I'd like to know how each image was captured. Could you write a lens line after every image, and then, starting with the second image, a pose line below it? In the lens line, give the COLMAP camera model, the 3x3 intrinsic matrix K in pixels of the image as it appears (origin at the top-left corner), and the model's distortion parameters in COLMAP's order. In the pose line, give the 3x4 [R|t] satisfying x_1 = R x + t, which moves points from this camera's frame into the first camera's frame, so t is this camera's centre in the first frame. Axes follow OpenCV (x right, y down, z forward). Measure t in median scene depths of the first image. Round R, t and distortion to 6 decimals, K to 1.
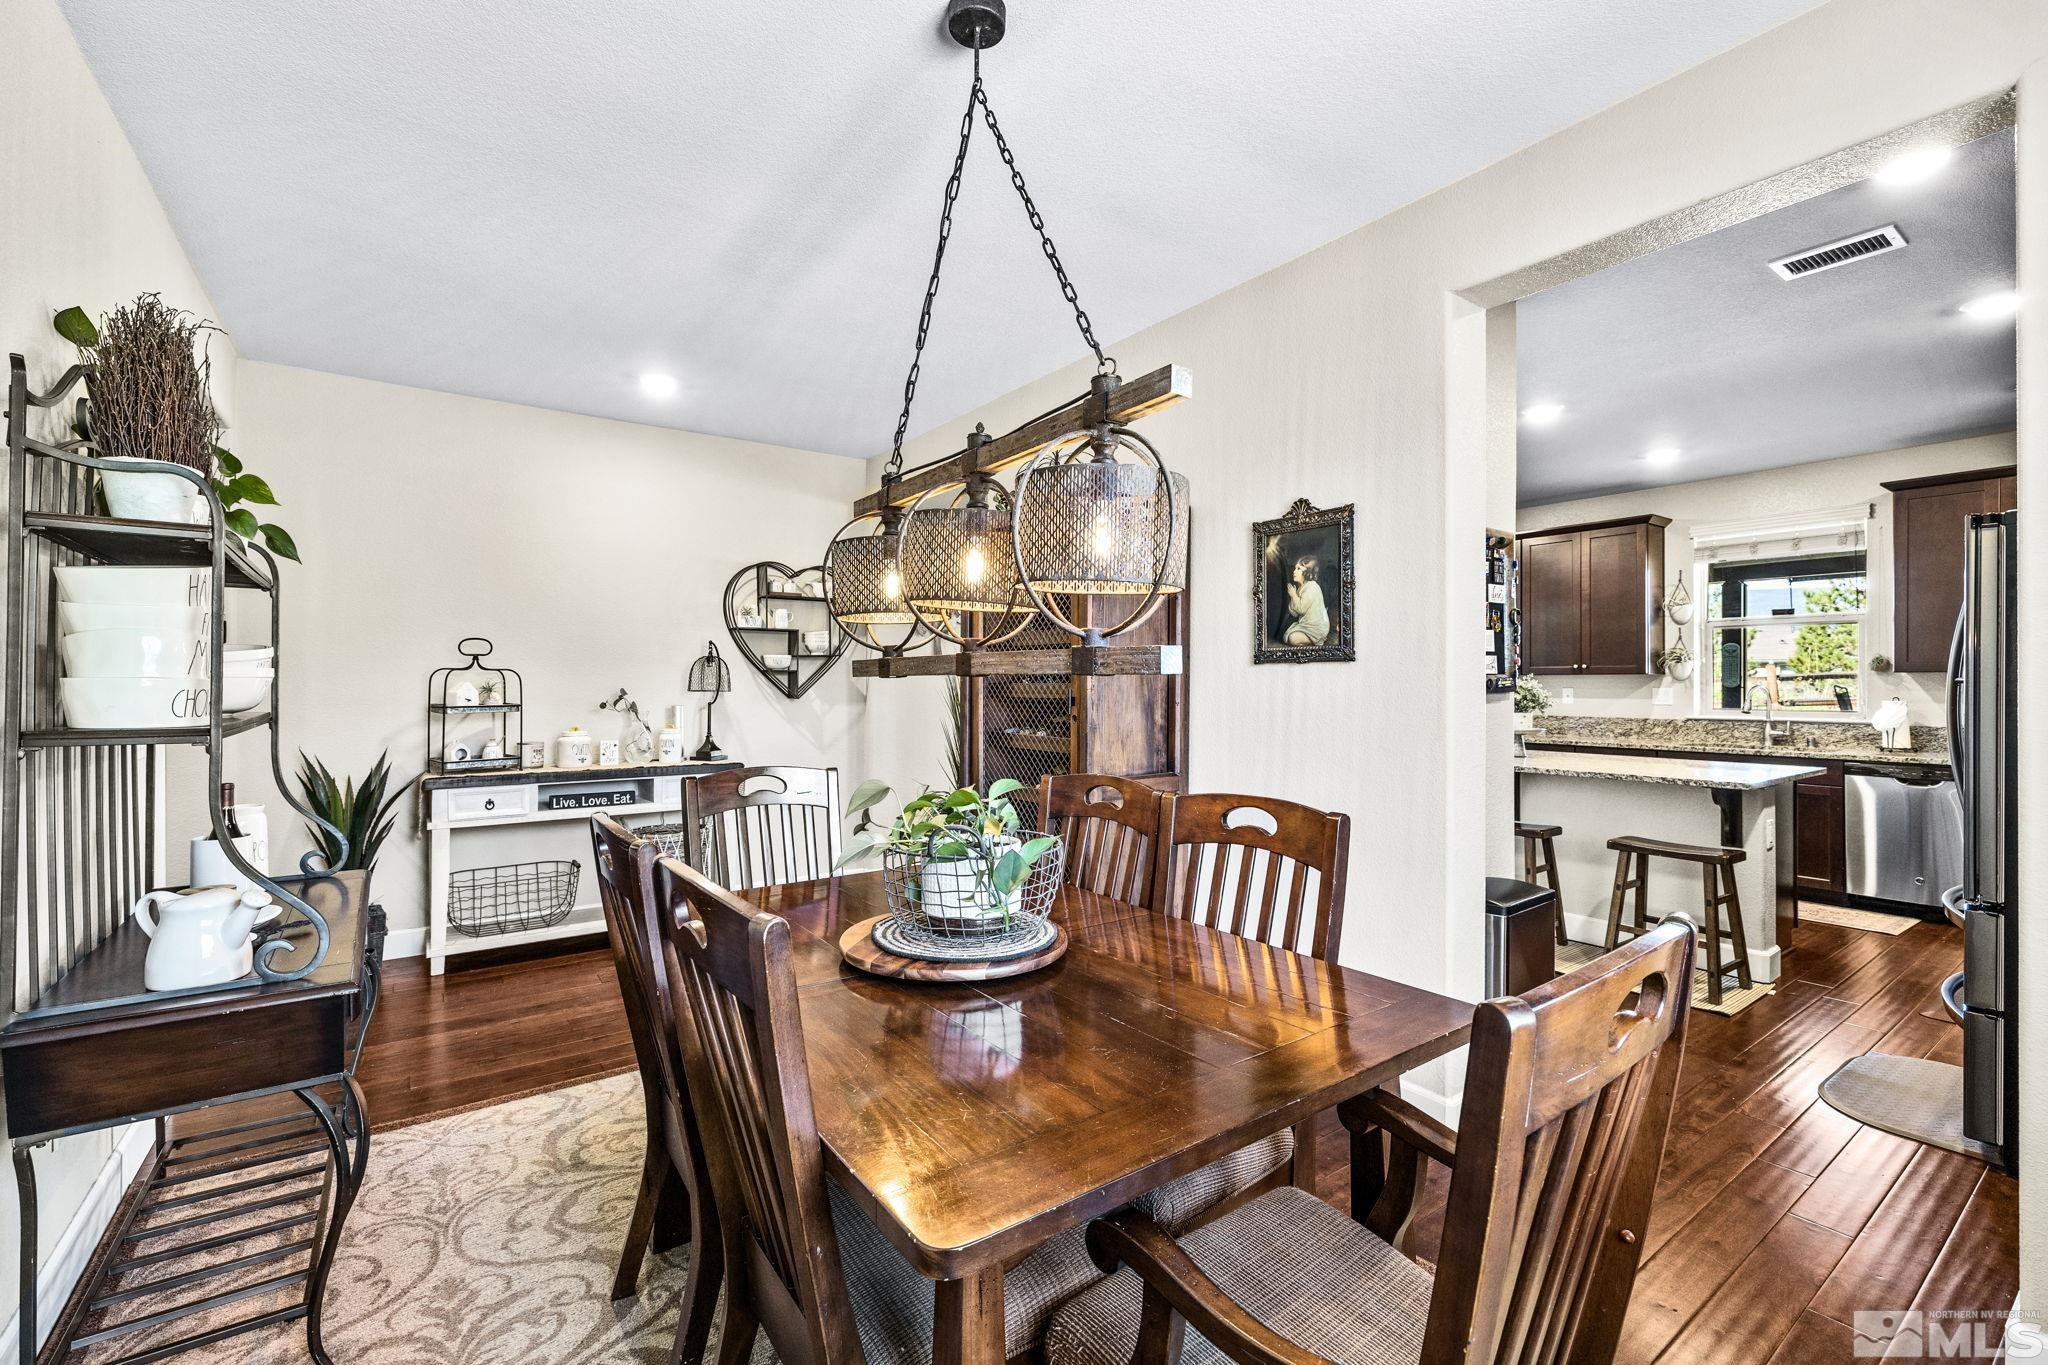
lens RADIAL K [[864.2, 0, 1014.6], [0, 864.2, 681.8], [0, 0, 1]] dist [-0.003433, 0.000917]
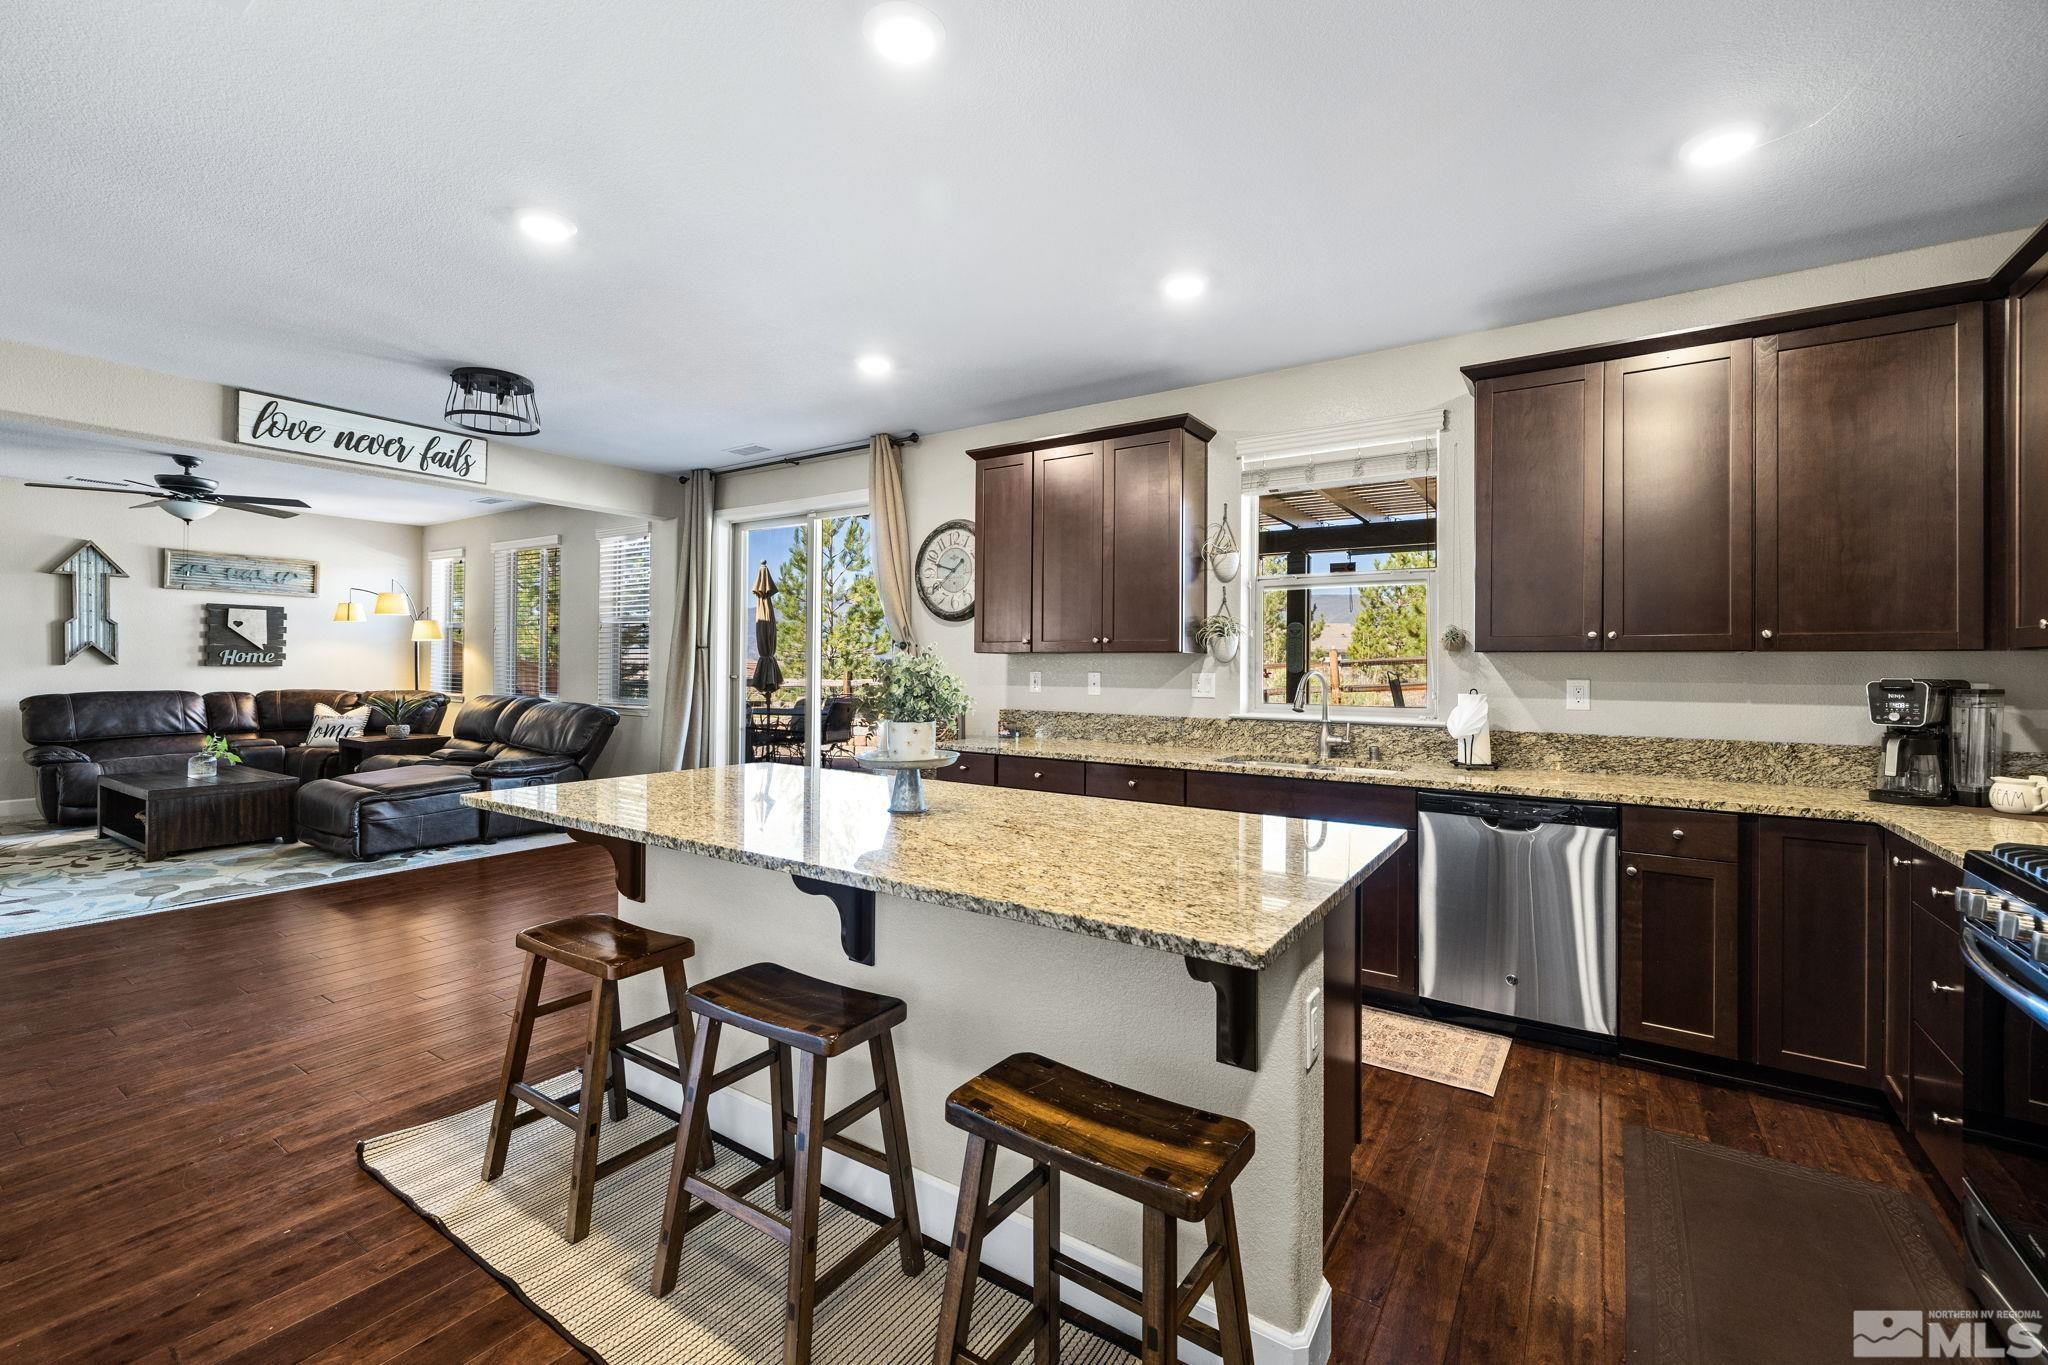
lens RADIAL K [[864.2, 0, 1031.4], [0, 864.2, 657.9], [0, 0, 1]] dist [-0.003433, 0.000917]
pose [[0.928168, 0.012027, 0.371968, 0.376348], [-0.009343, 0.999916, -0.009018, 0.002479], [-0.372045, 0.004895, 0.928202, 0.421075]]
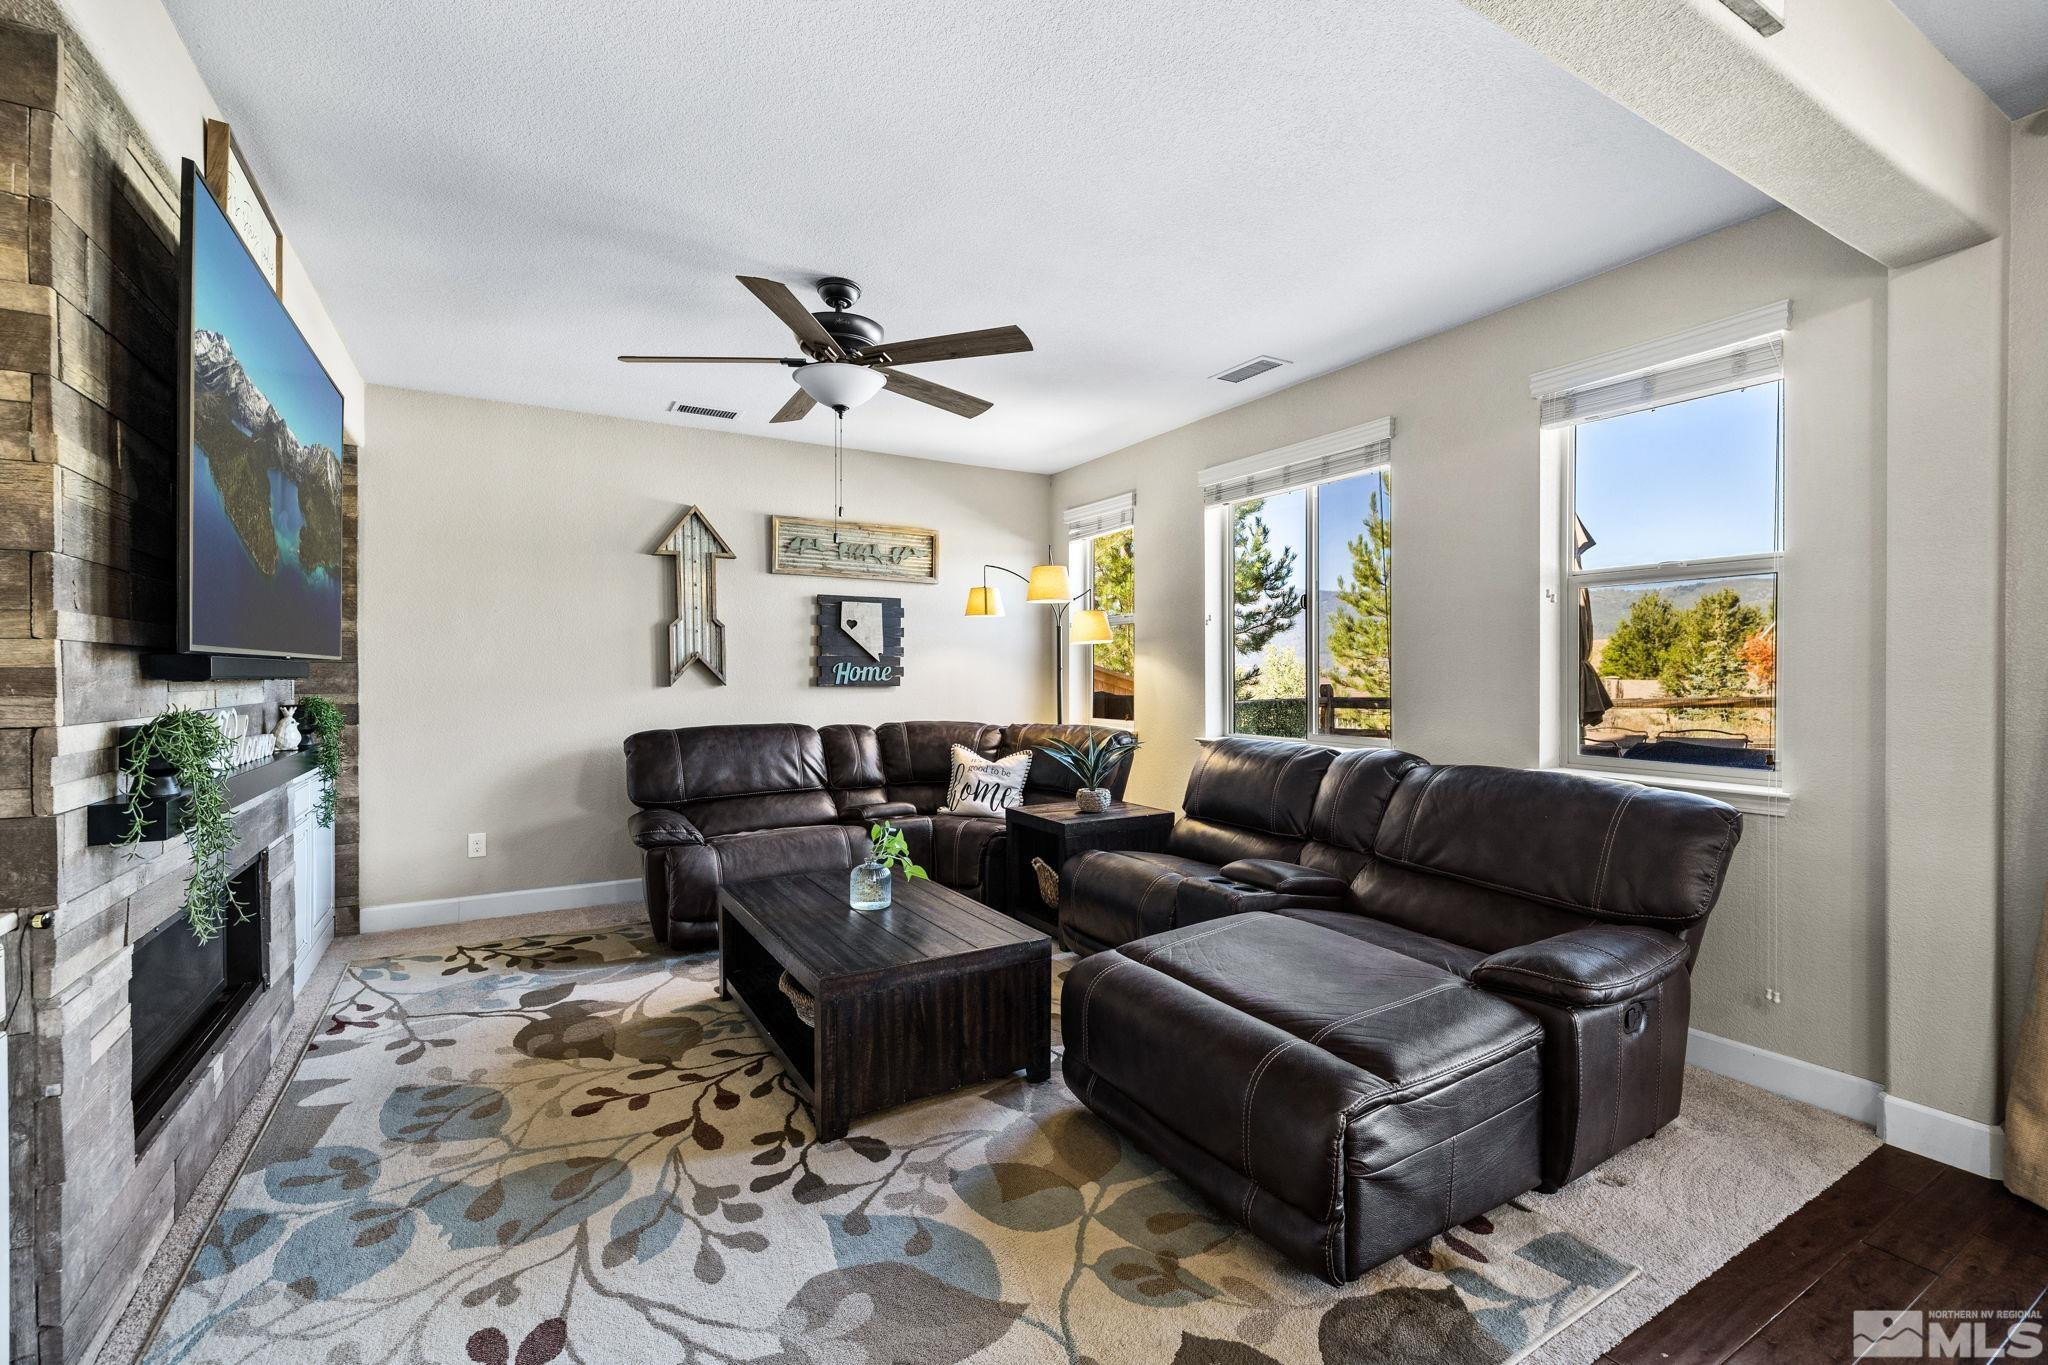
lens RADIAL K [[864.2, 0, 1018.3], [0, 864.2, 678.9], [0, 0, 1]] dist [-0.003433, 0.000917]
pose [[0.997500, 0.000620, -0.070662, -0.023212], [-0.000254, 0.999987, 0.005186, 0.002265], [0.070665, -0.005155, 0.997487, 1.209365]]
